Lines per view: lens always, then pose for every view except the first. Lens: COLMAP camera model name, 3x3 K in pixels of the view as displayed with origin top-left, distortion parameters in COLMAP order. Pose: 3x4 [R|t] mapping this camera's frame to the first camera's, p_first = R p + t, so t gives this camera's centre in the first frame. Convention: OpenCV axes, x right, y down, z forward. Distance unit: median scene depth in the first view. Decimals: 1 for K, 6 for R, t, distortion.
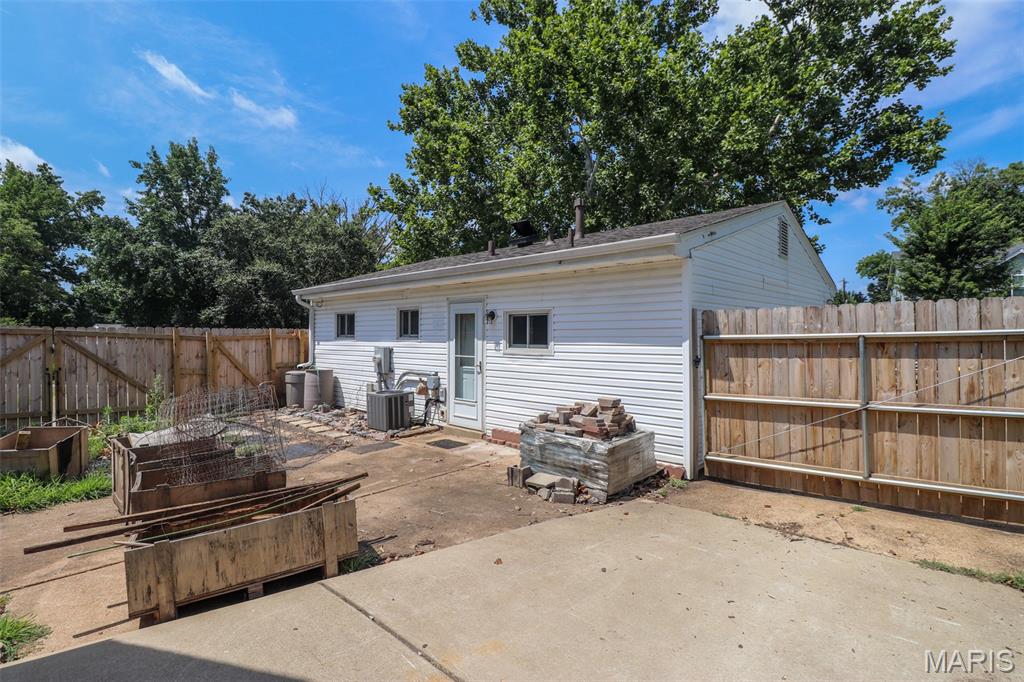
lens RADIAL K [[498.9, 0, 512.5], [0, 498.9, 330.6], [0, 0, 1]] dist [-0.022840, -0.000236]
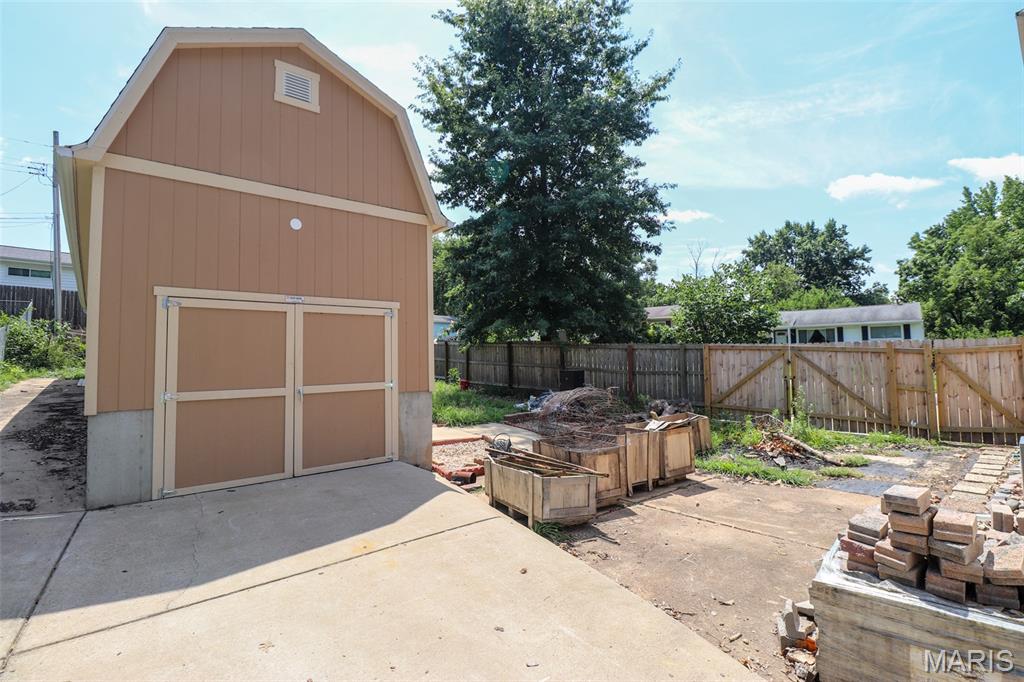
lens RADIAL K [[498.9, 0, 512.5], [0, 498.9, 330.6], [0, 0, 1]] dist [-0.022840, -0.000236]
pose [[-0.115369, -0.046873, -0.992216, 0.415410], [0.021876, 0.998524, -0.049715, 0.007828], [0.993082, -0.027441, -0.114173, 0.452646]]
